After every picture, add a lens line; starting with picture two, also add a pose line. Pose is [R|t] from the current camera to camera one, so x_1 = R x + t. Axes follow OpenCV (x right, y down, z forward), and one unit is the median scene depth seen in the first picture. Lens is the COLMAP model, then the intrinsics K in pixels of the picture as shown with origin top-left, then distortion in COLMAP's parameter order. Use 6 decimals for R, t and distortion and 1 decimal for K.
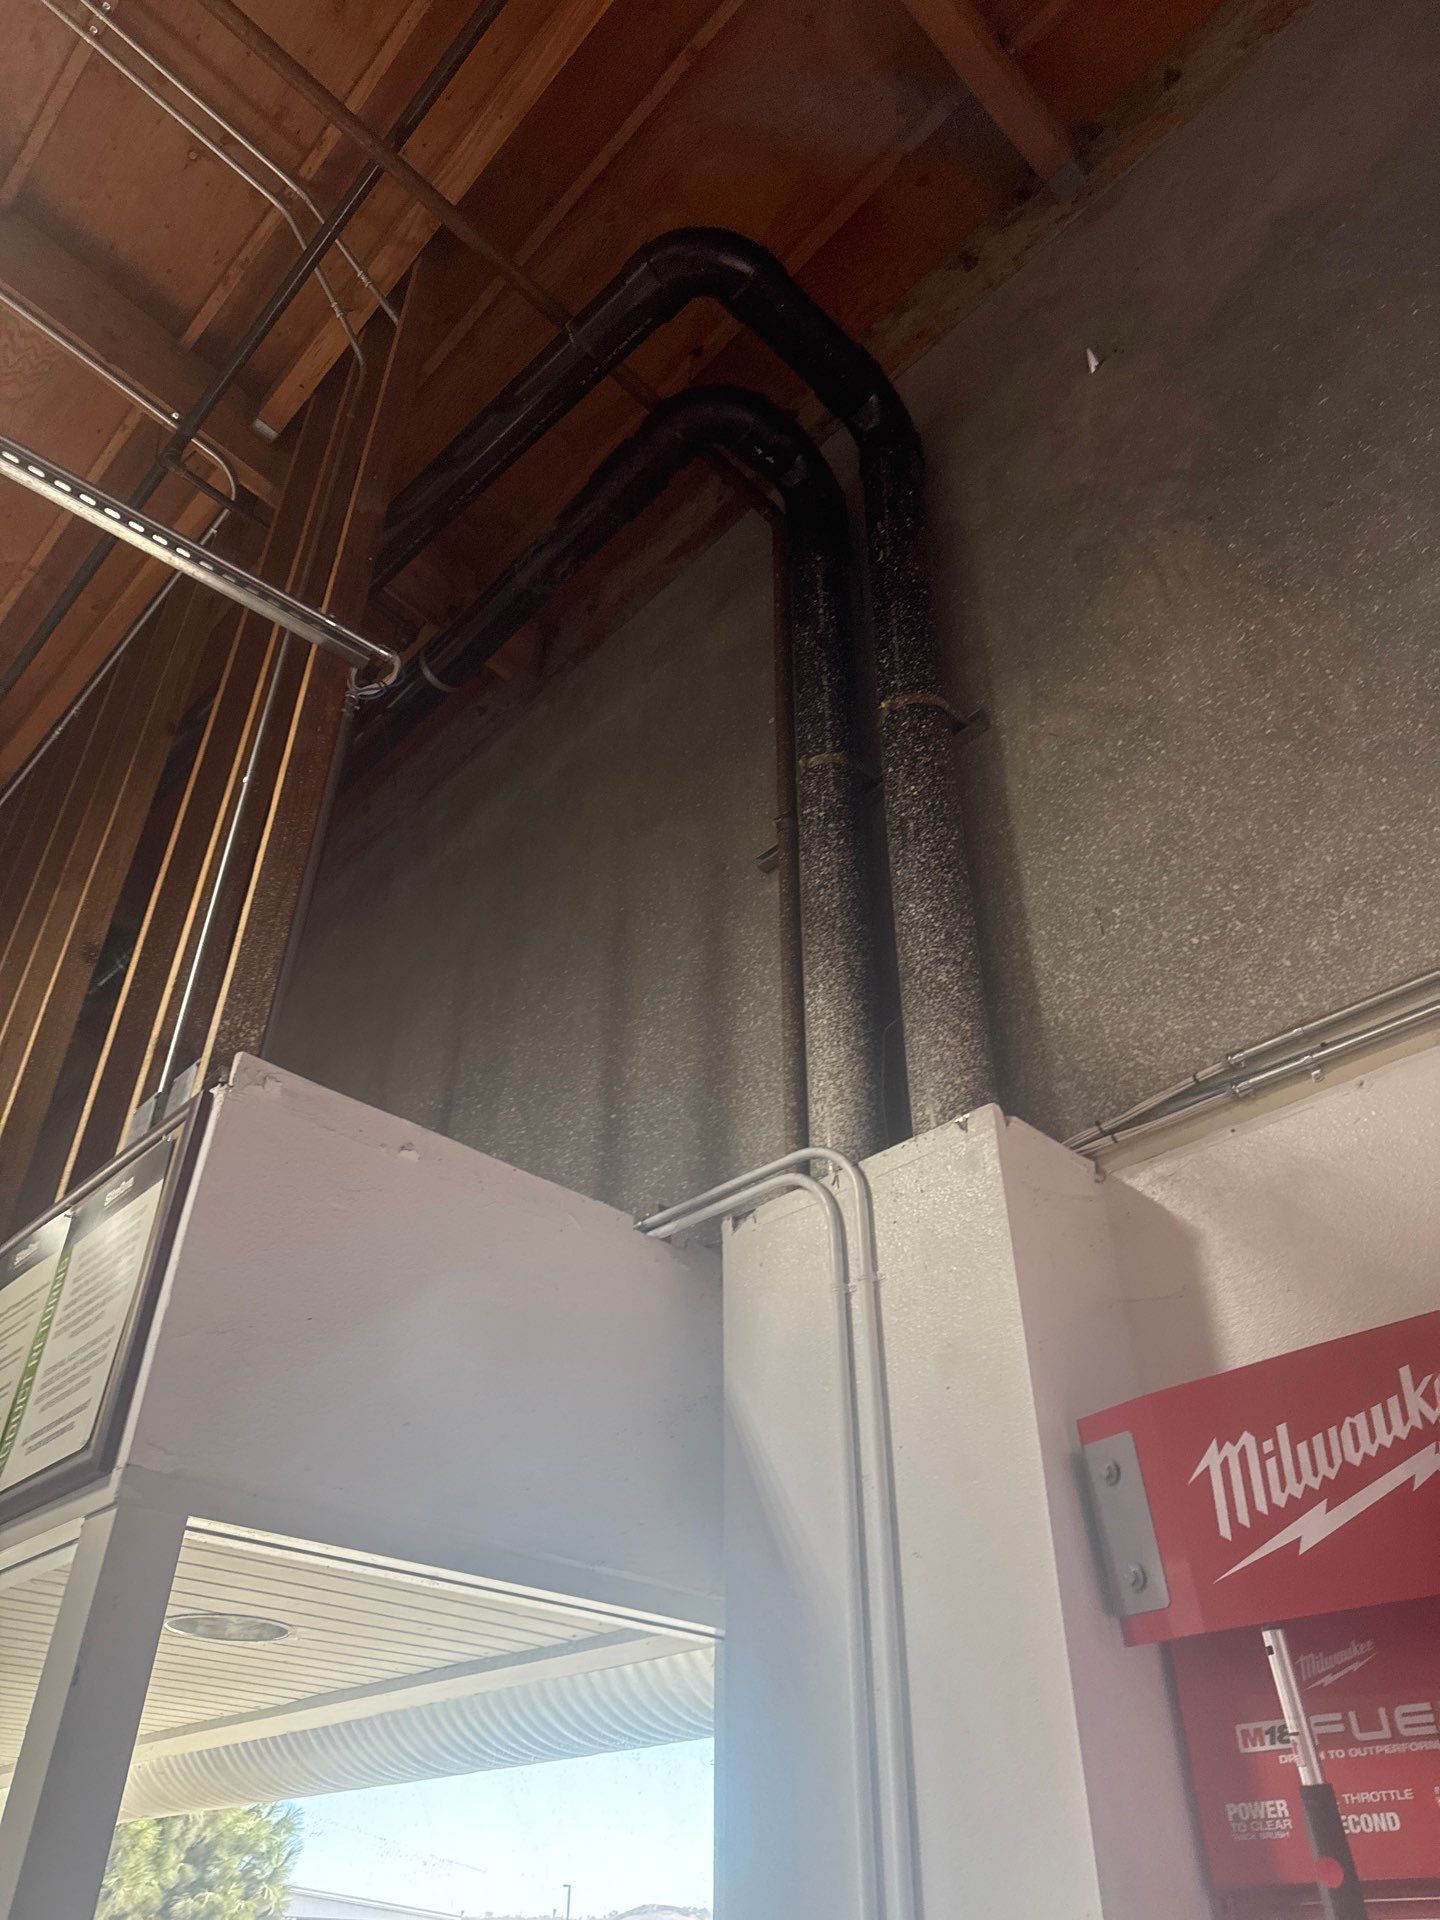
lens RADIAL K [[1352.3, 0, 726.9], [0, 1352.3, 962.3], [0, 0, 1]] dist [0.016630, -0.020338]
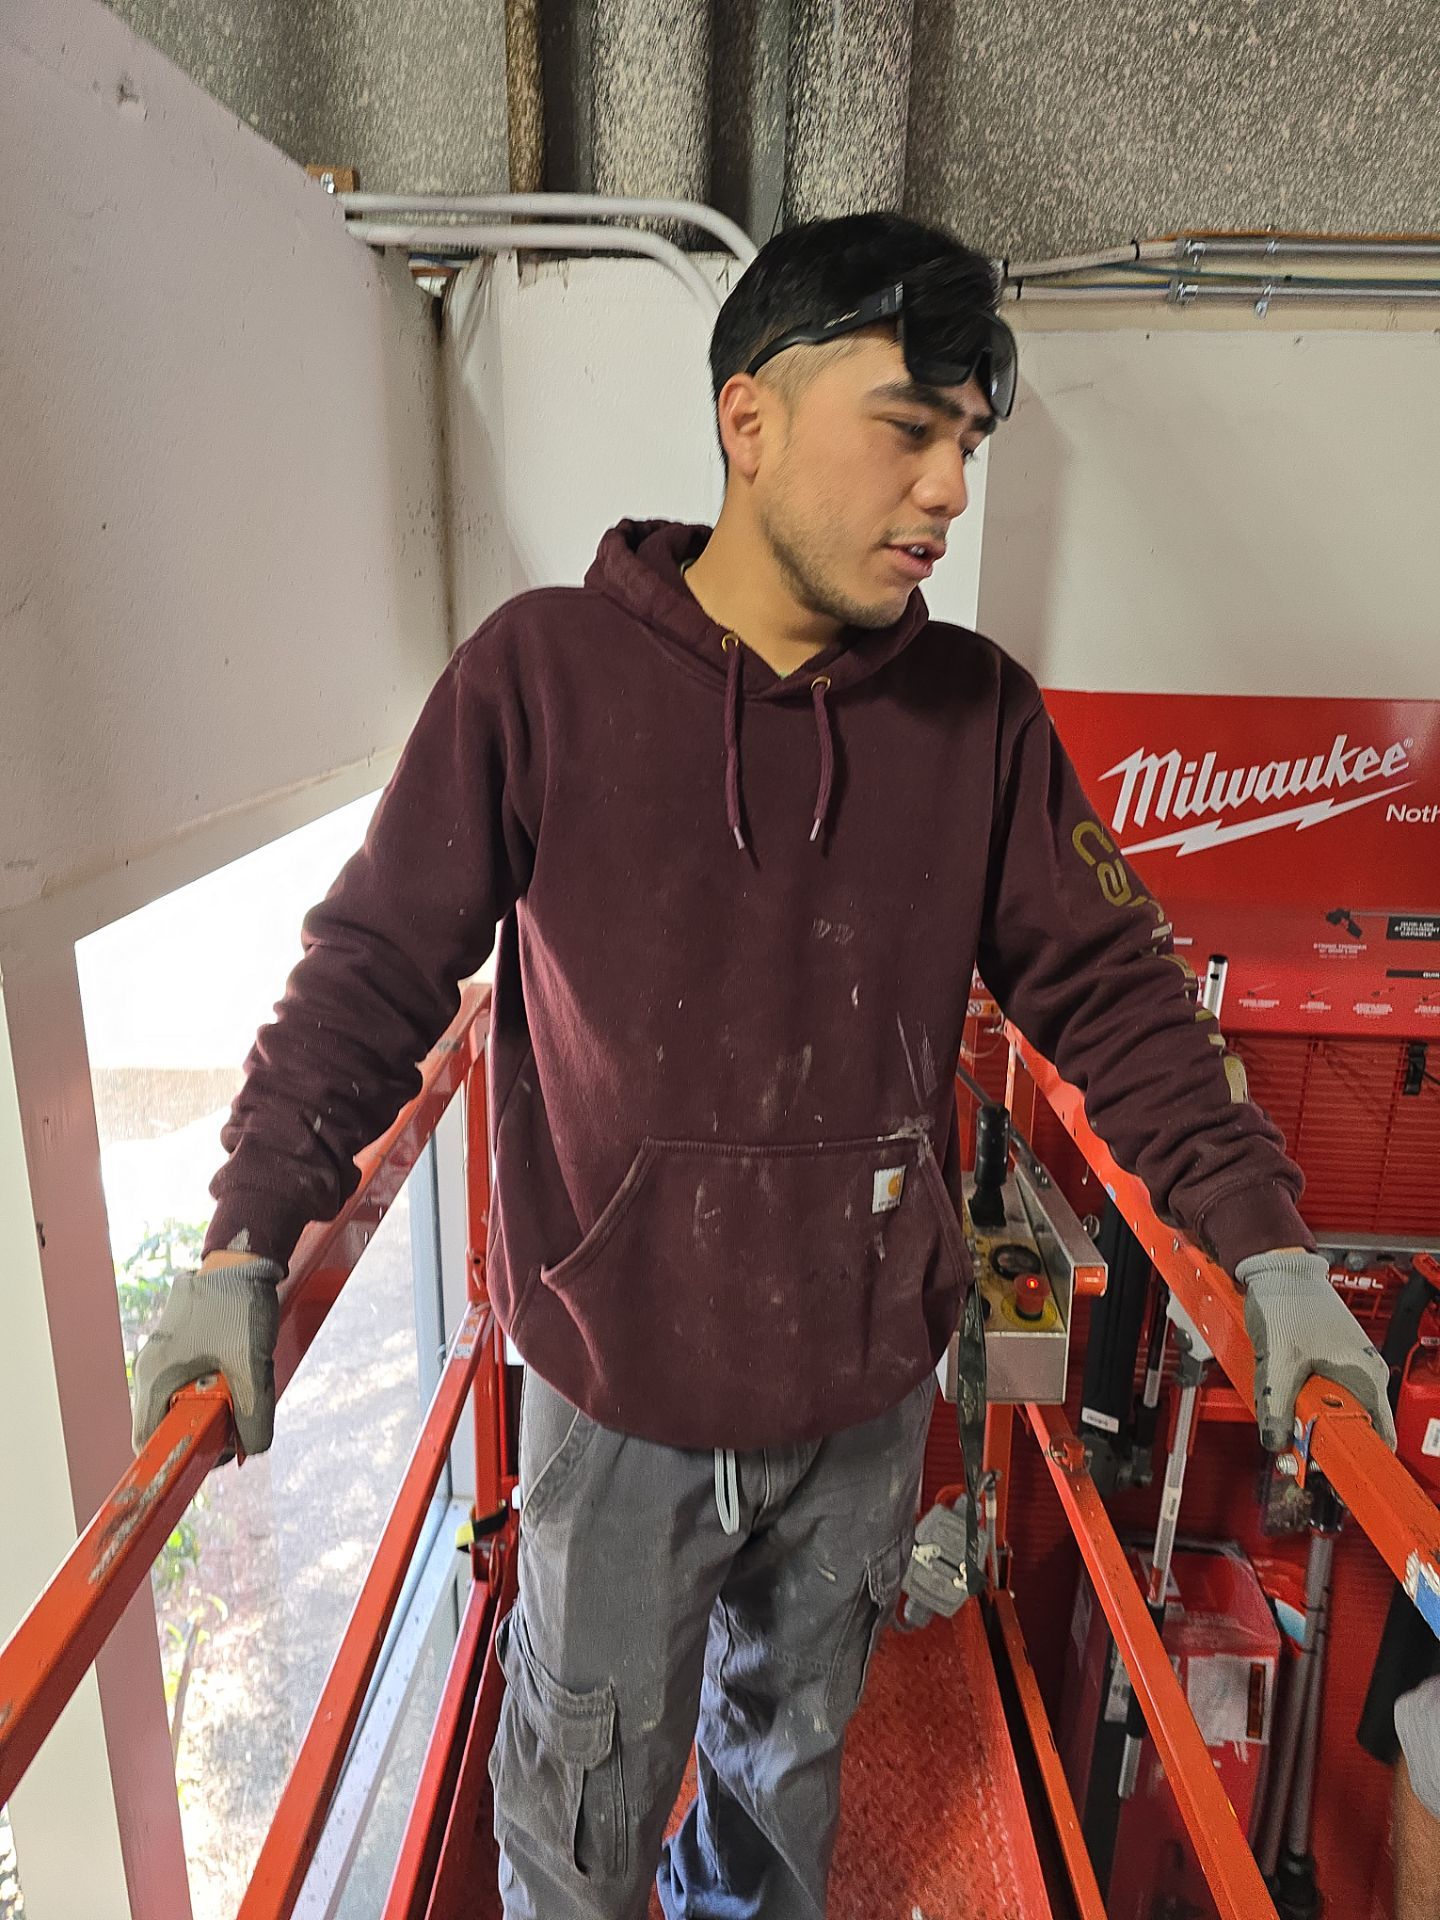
lens RADIAL K [[1352.3, 0, 726.9], [0, 1352.3, 962.3], [0, 0, 1]] dist [0.016630, -0.020338]
pose [[0.730004, -0.176636, 0.660222, -0.532438], [-0.423962, 0.640653, 0.640172, -0.069391], [-0.536051, -0.747237, 0.392792, 0.568849]]
